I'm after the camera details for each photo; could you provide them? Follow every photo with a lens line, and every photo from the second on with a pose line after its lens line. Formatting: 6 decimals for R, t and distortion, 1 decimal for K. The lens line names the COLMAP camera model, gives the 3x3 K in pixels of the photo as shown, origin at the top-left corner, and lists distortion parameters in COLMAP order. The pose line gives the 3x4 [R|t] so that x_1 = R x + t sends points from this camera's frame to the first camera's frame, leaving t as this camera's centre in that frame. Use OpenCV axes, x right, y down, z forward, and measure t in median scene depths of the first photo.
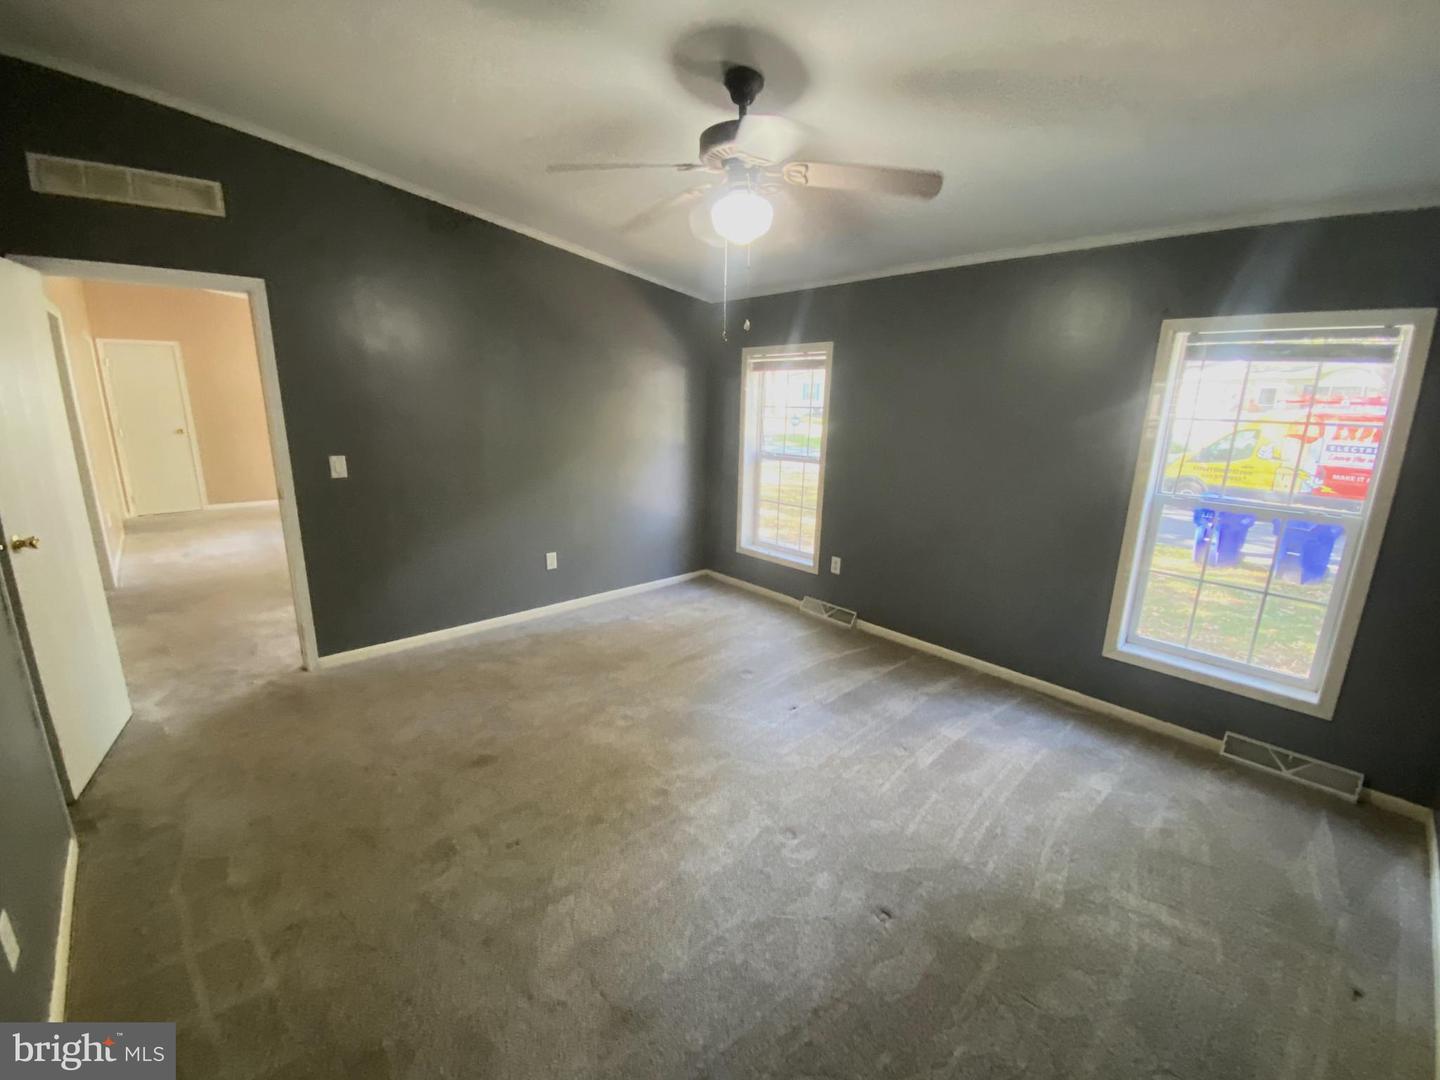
lens RADIAL K [[585.3, 0, 721.2], [0, 585.3, 544.9], [0, 0, 1]] dist [-0.005127, -0.000742]
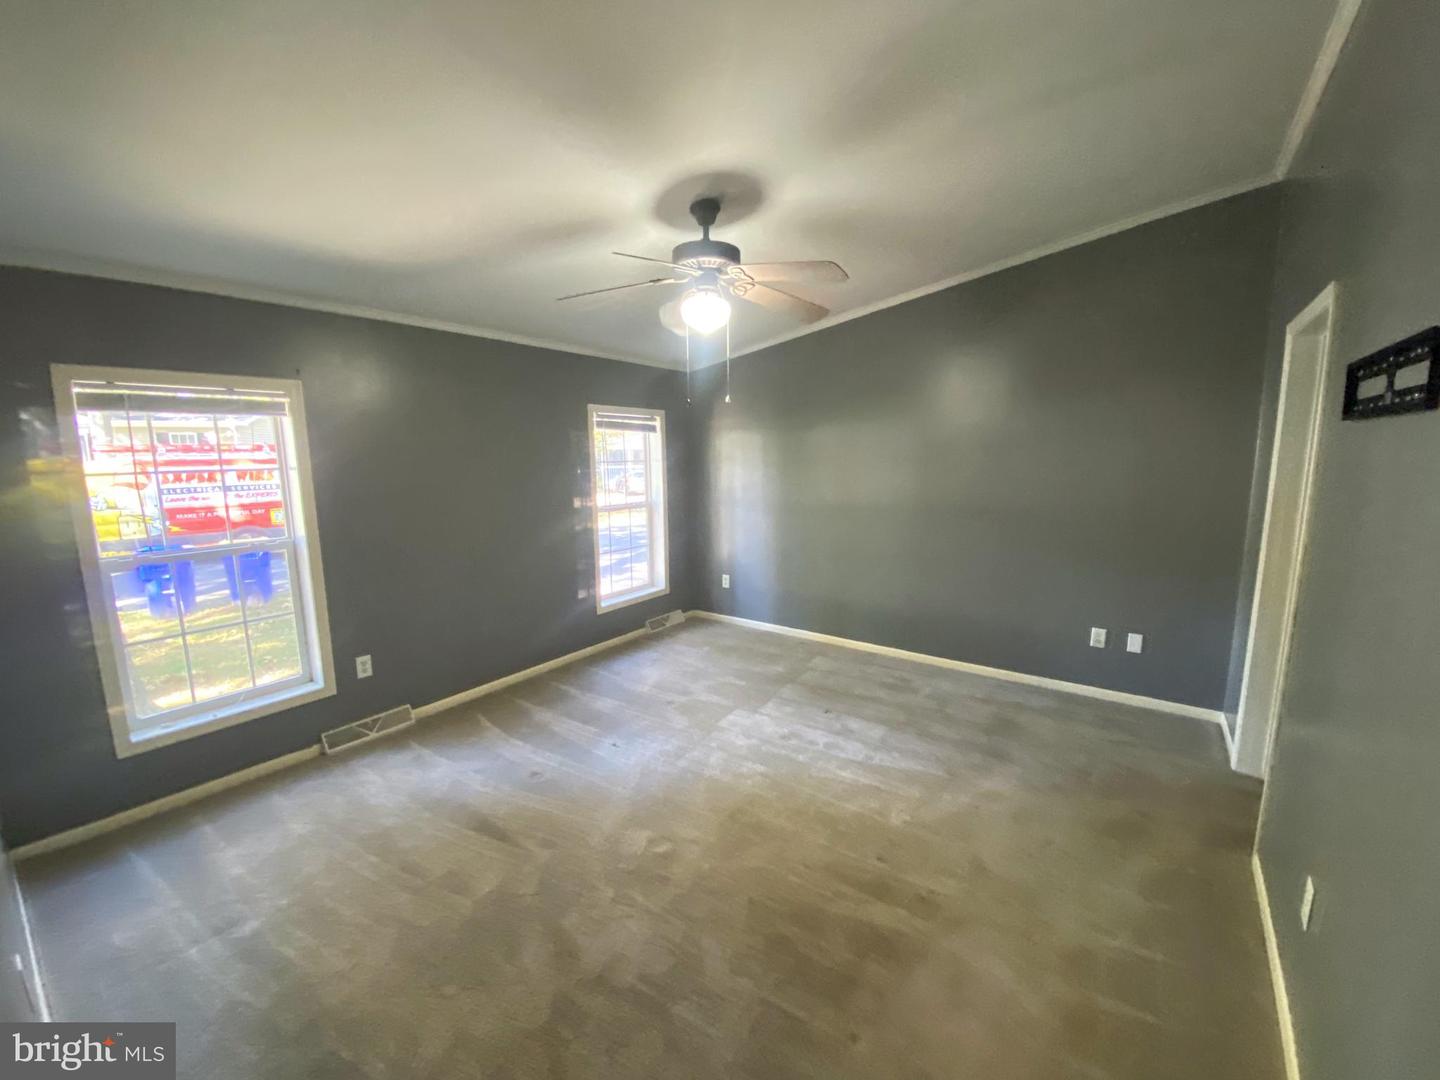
lens RADIAL K [[582.3, 0, 714.7], [0, 582.3, 531.6], [0, 0, 1]] dist [-0.006752, -0.001200]
pose [[-0.191046, -0.150057, 0.970043, -0.578220], [0.244564, 0.949804, 0.195092, -0.162318], [-0.950626, 0.274509, -0.144758, 0.593362]]
